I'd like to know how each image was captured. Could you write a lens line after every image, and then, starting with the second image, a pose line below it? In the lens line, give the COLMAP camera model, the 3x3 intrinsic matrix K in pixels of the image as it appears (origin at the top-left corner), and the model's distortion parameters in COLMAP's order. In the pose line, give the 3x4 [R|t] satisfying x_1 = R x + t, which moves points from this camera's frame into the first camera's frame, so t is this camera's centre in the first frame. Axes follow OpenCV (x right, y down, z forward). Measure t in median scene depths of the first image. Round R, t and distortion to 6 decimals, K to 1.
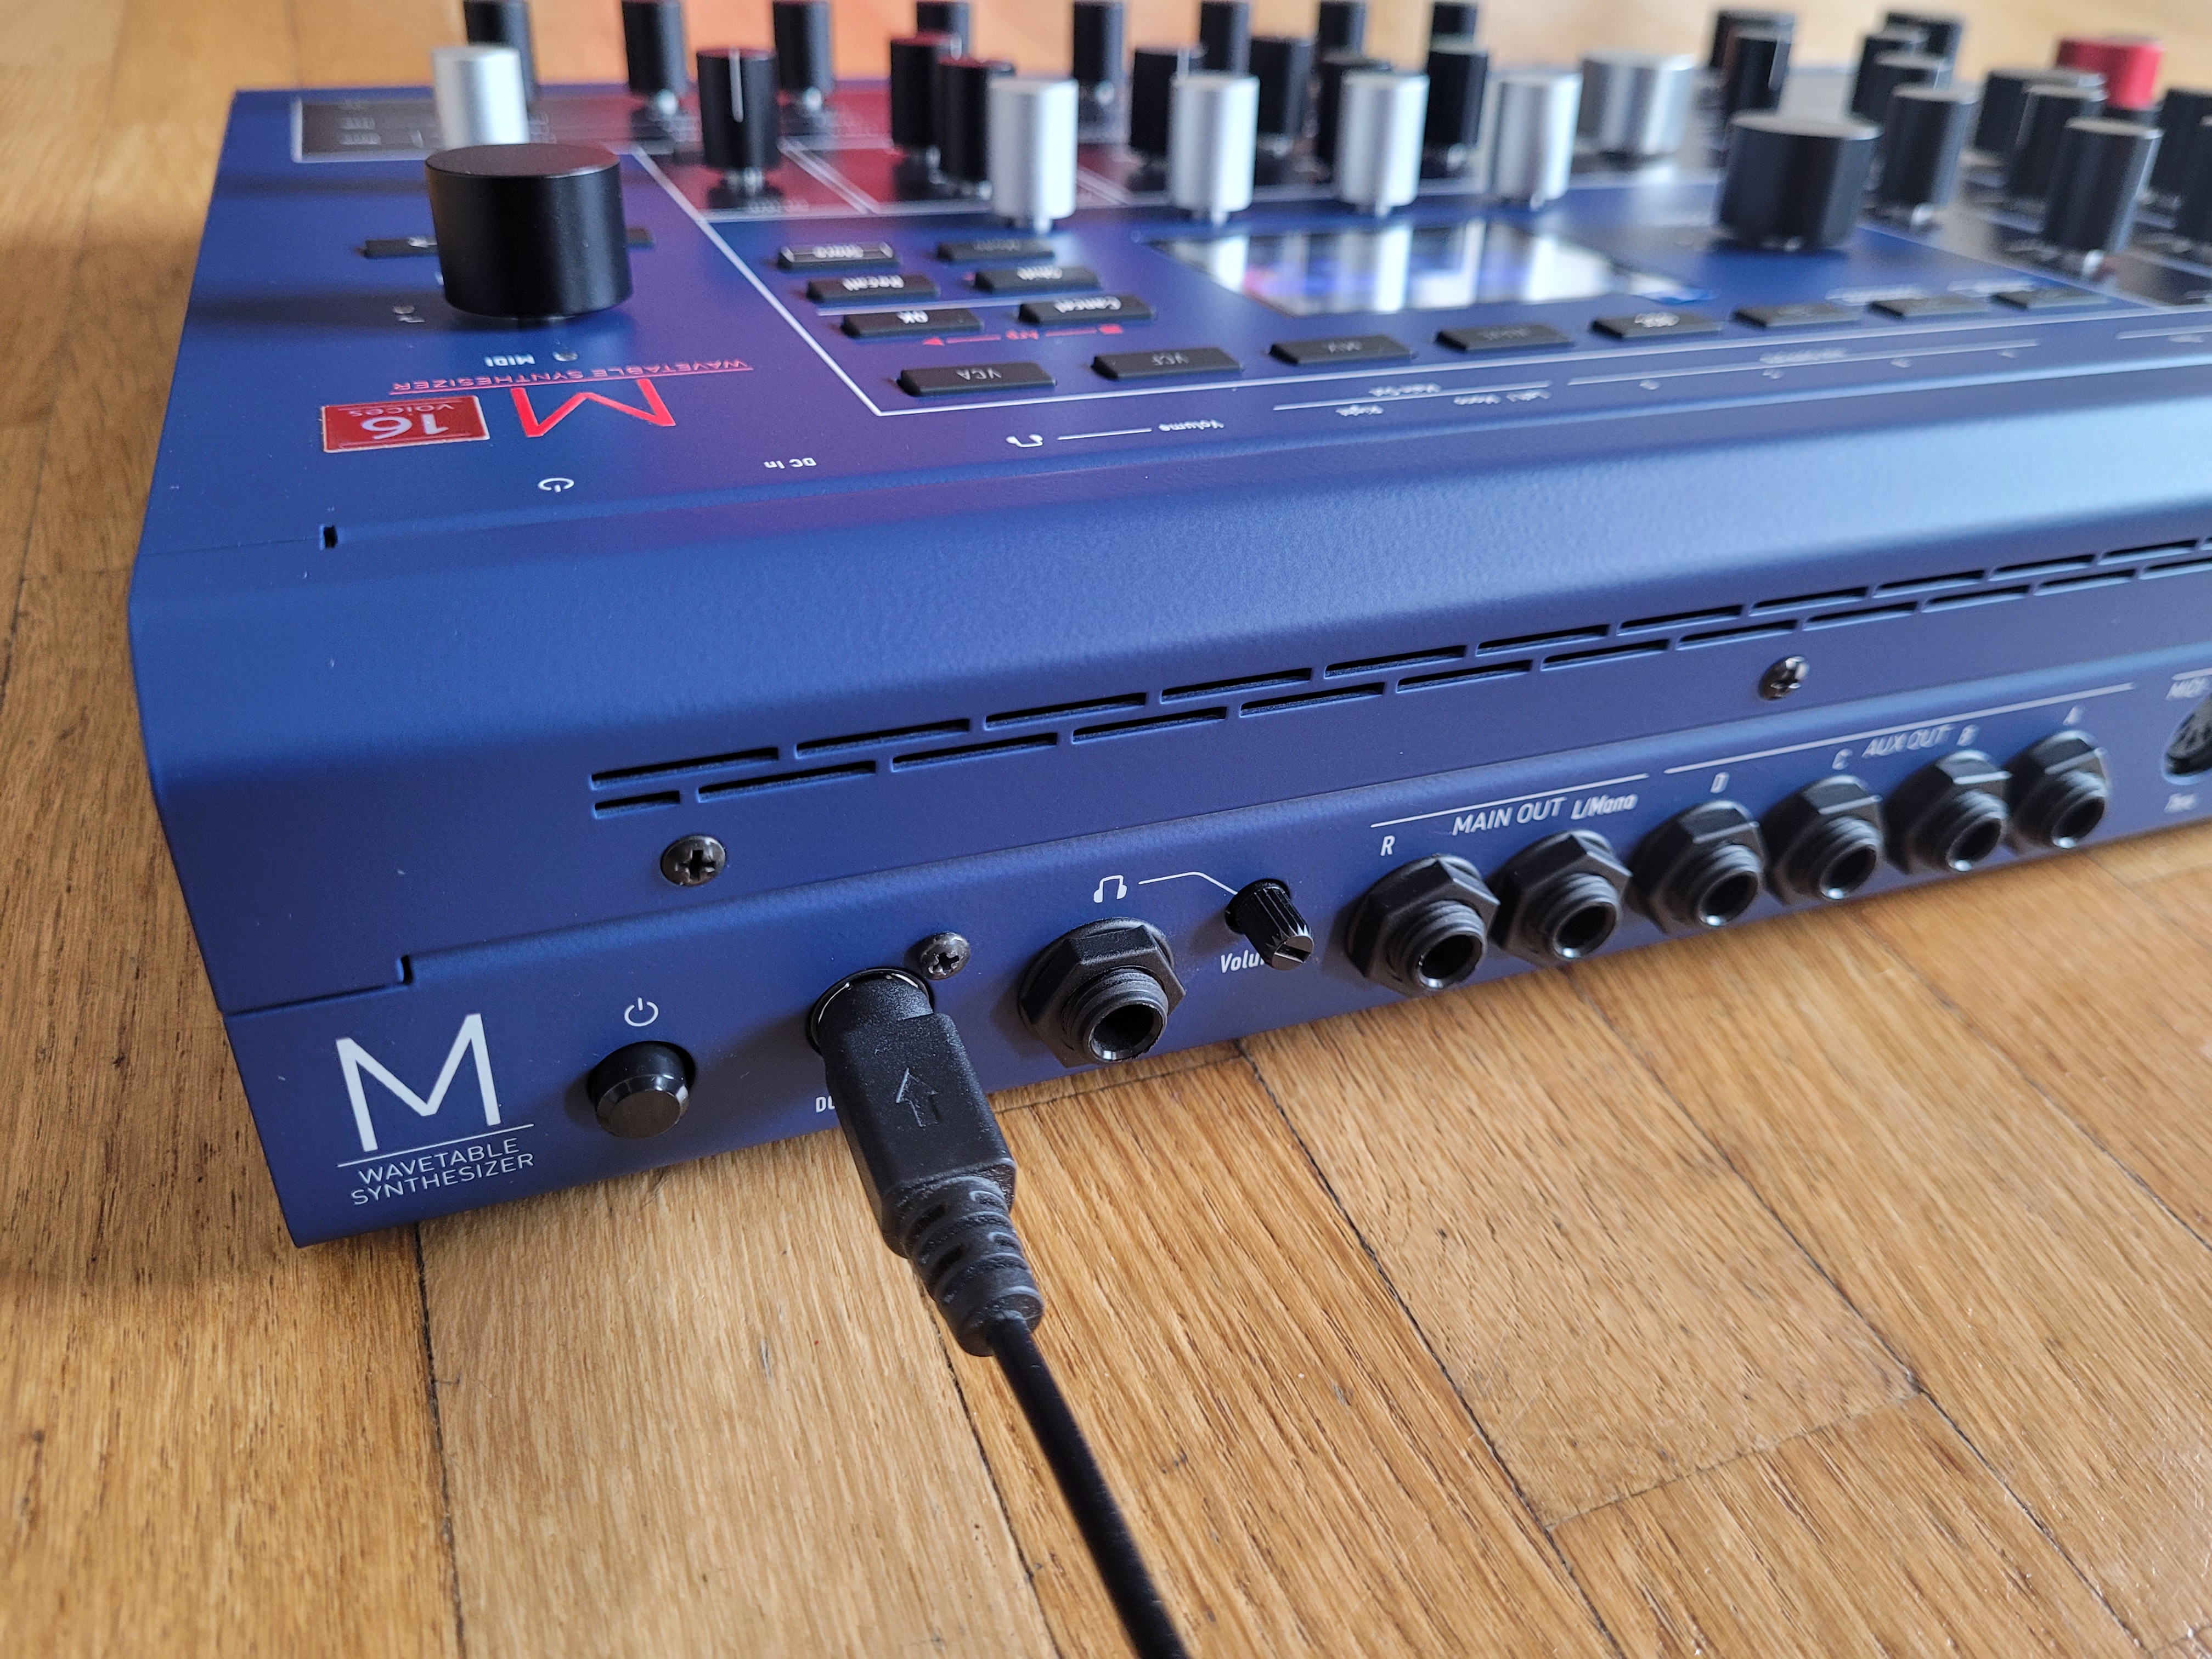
lens RADIAL K [[1705.5, 0, 1123.0], [0, 1705.5, 865.9], [0, 0, 1]] dist [-0.005571, -0.005170]
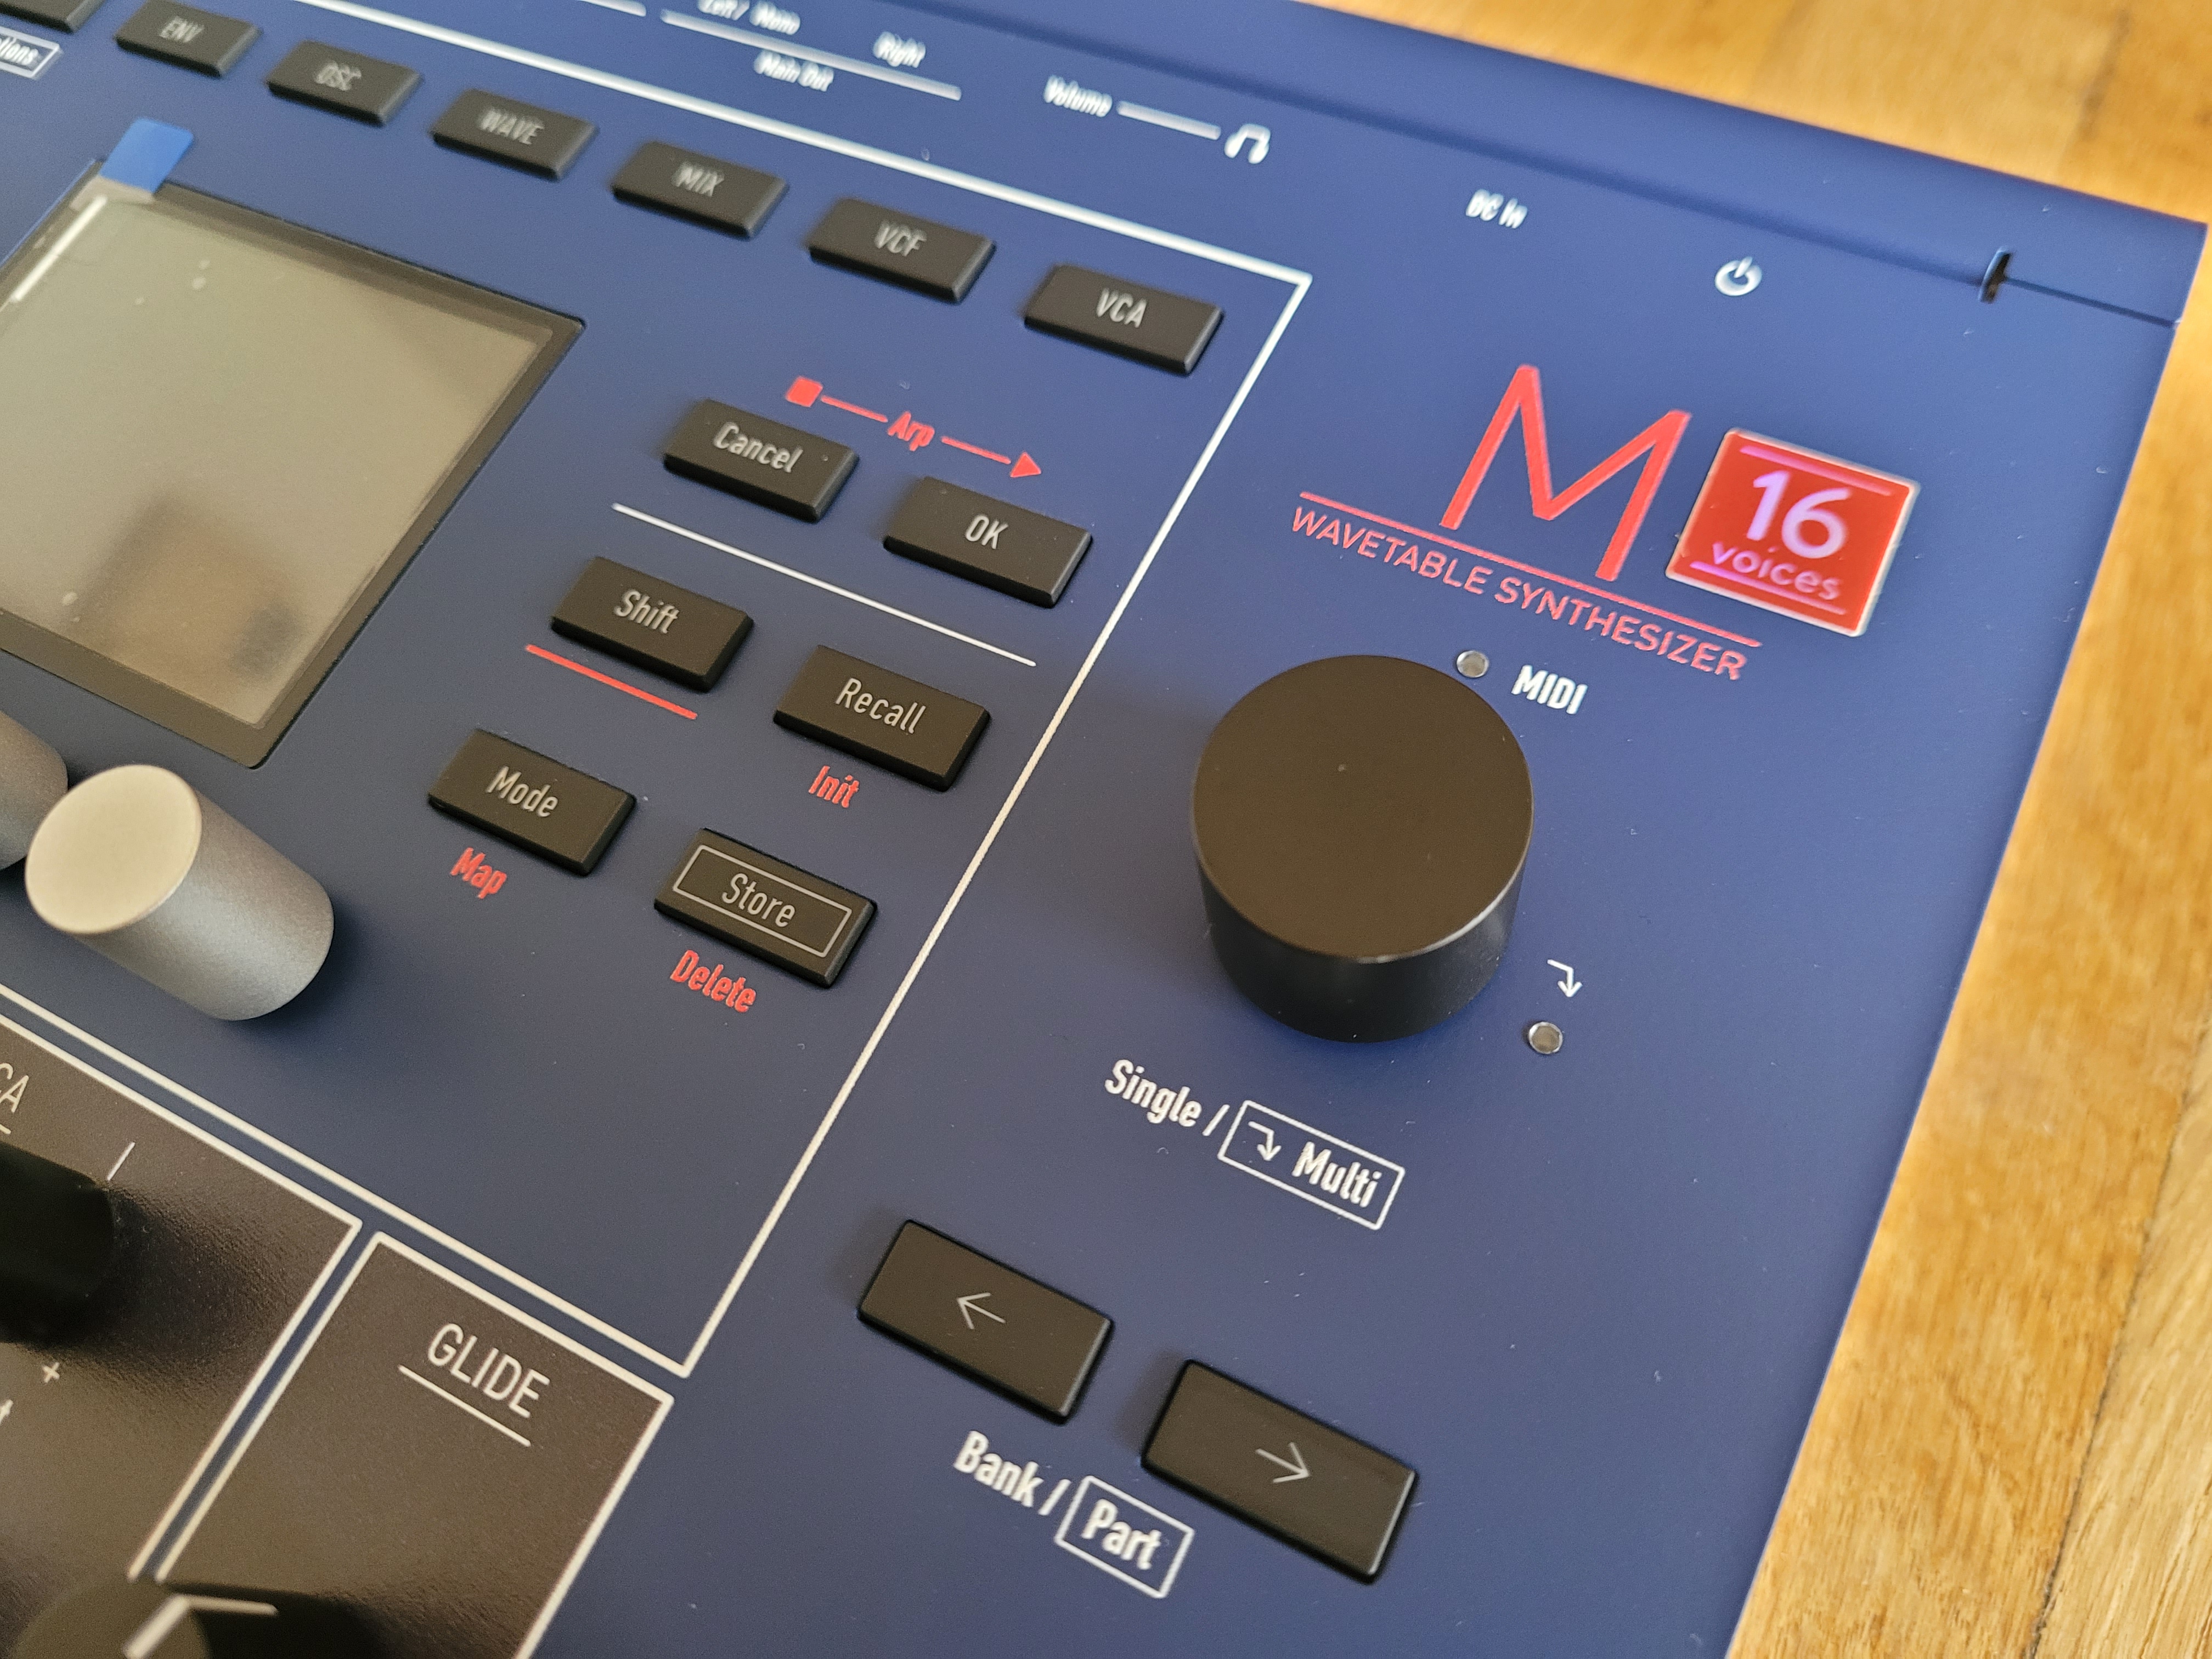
lens RADIAL K [[1783.6, 0, 1118.6], [0, 1783.6, 842.9], [0, 0, 1]] dist [-0.025725, -0.010468]
pose [[-0.649703, -0.664151, 0.369850, -0.598496], [0.487536, 0.009254, 0.873054, -1.086959], [-0.583262, 0.747541, 0.317785, 0.994914]]
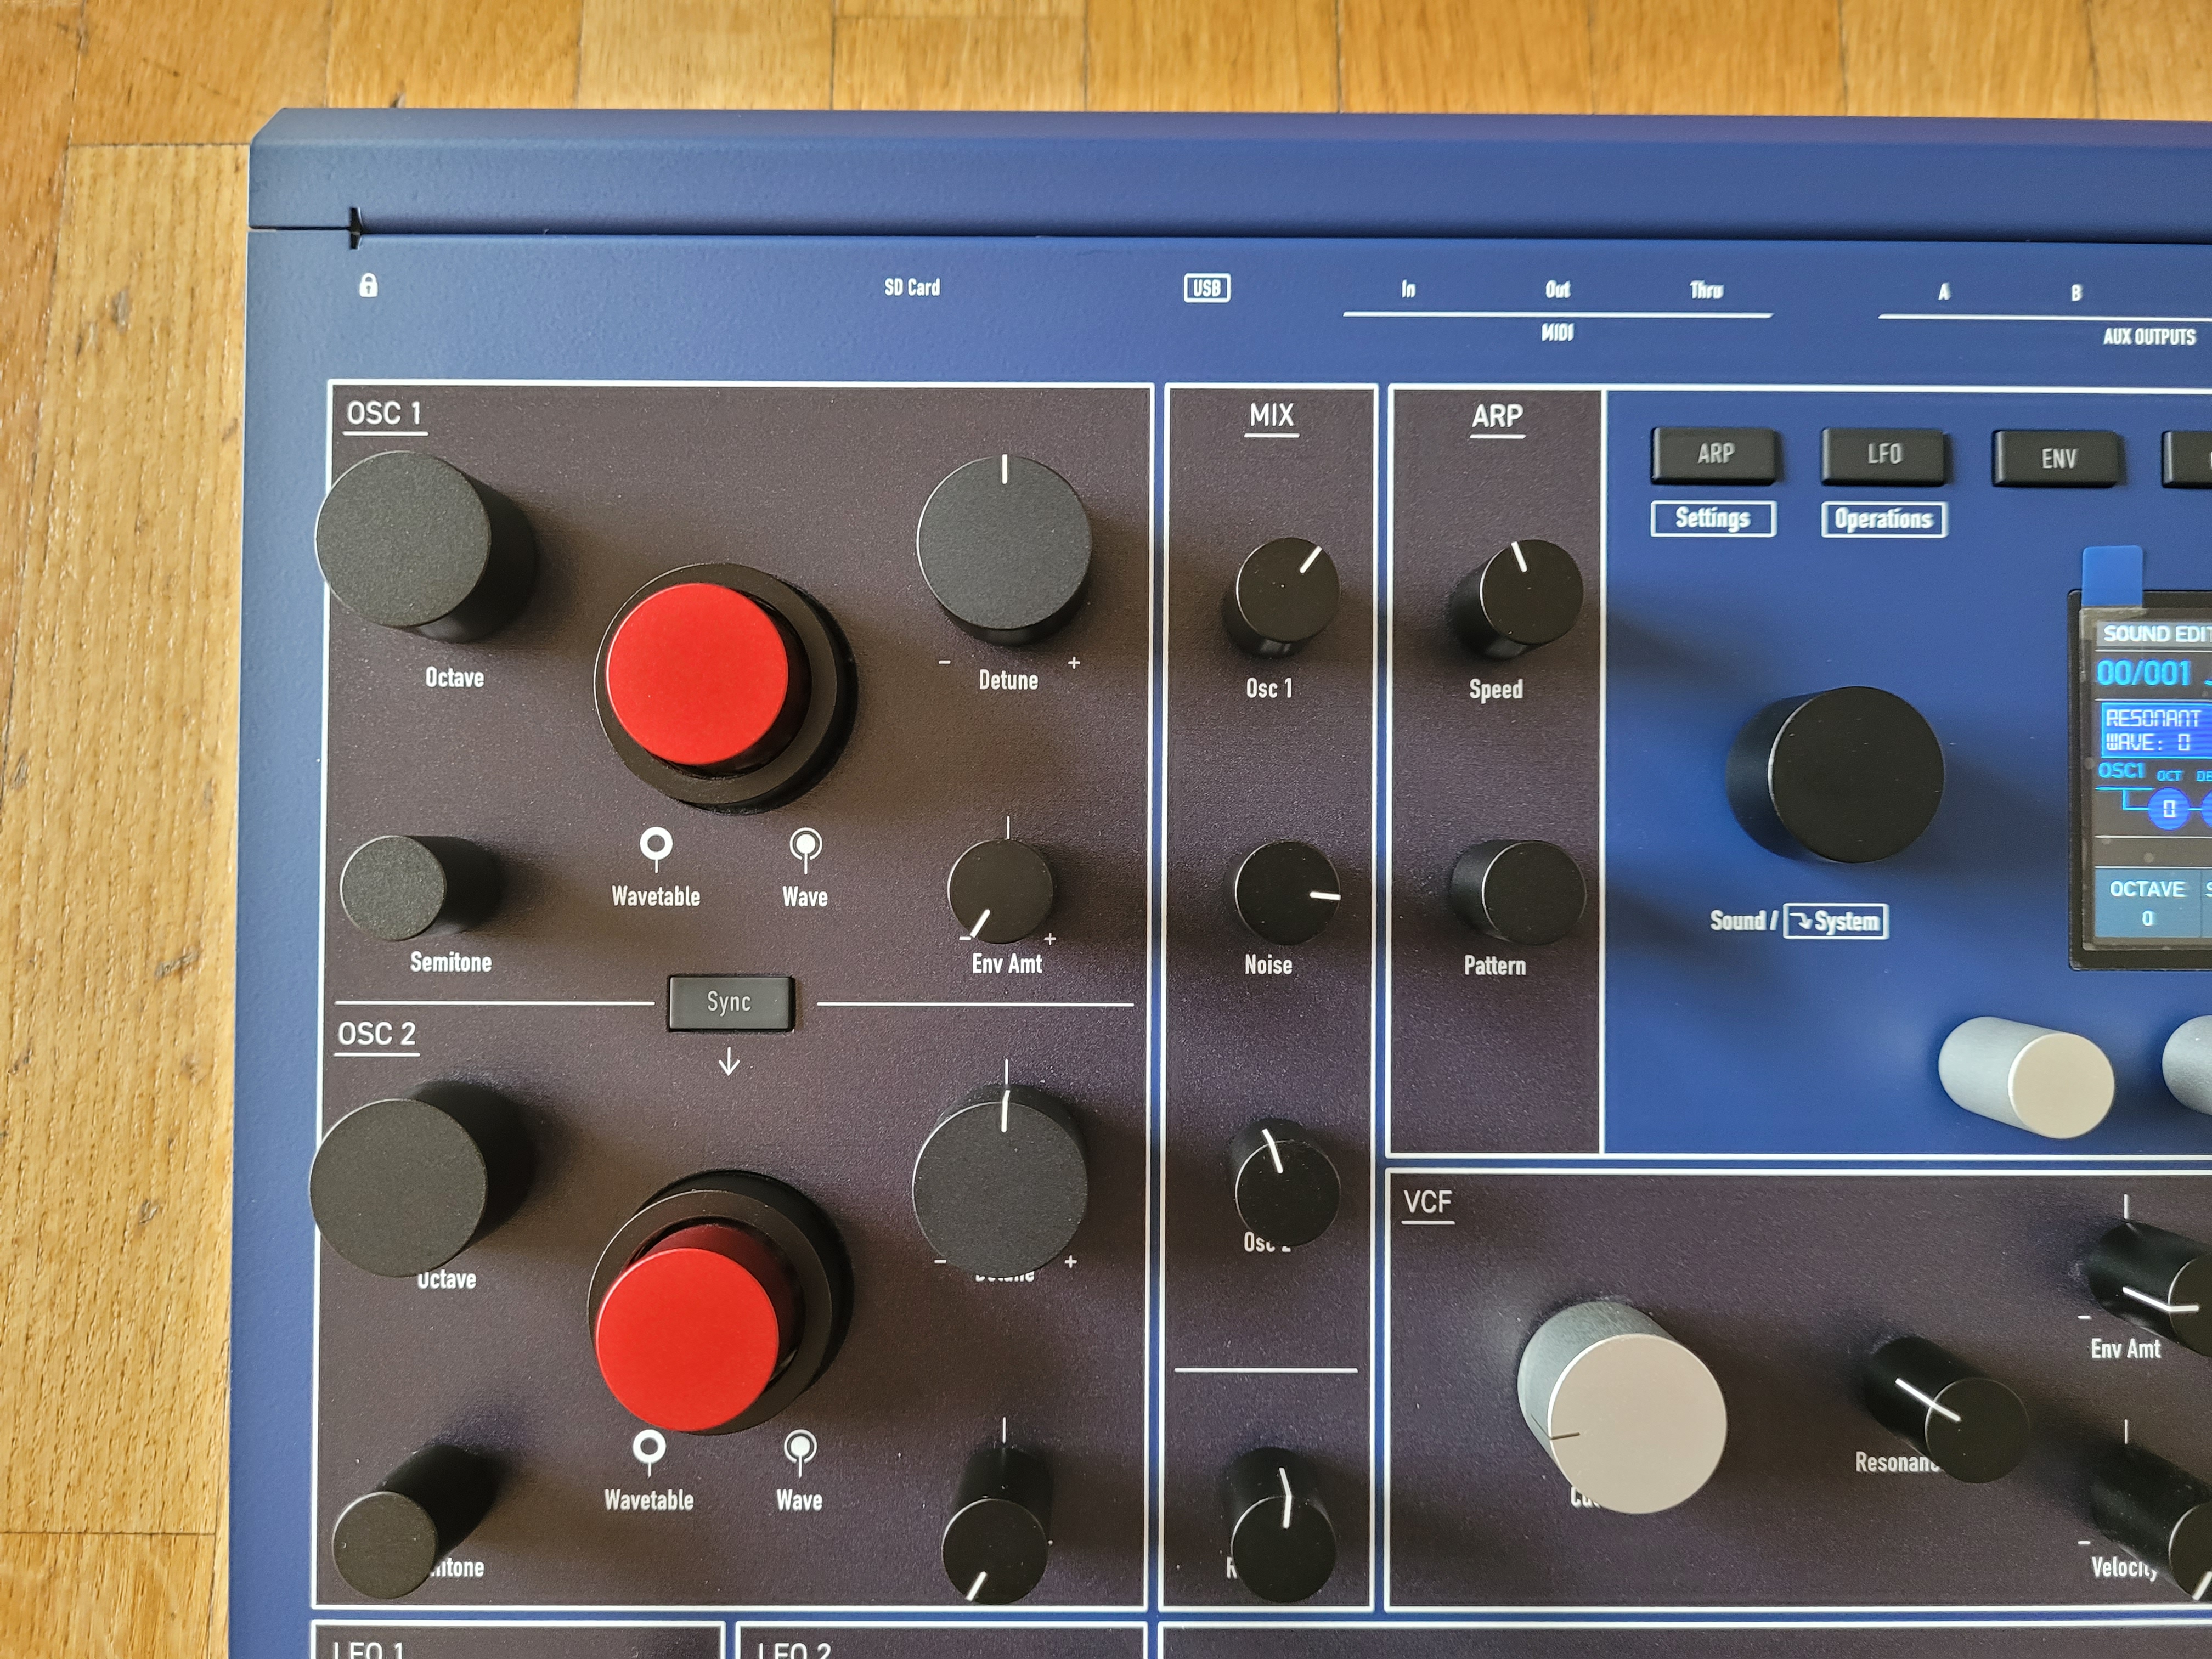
lens RADIAL K [[1641.7, 0, 1111.6], [0, 1641.7, 804.4], [0, 0, 1]] dist [0.008114, -0.021577]
pose [[-0.922059, -0.385672, -0.032635, 1.121810], [0.171561, -0.482830, 0.858744, -1.756236], [-0.346951, 0.786214, 0.511364, 1.120495]]
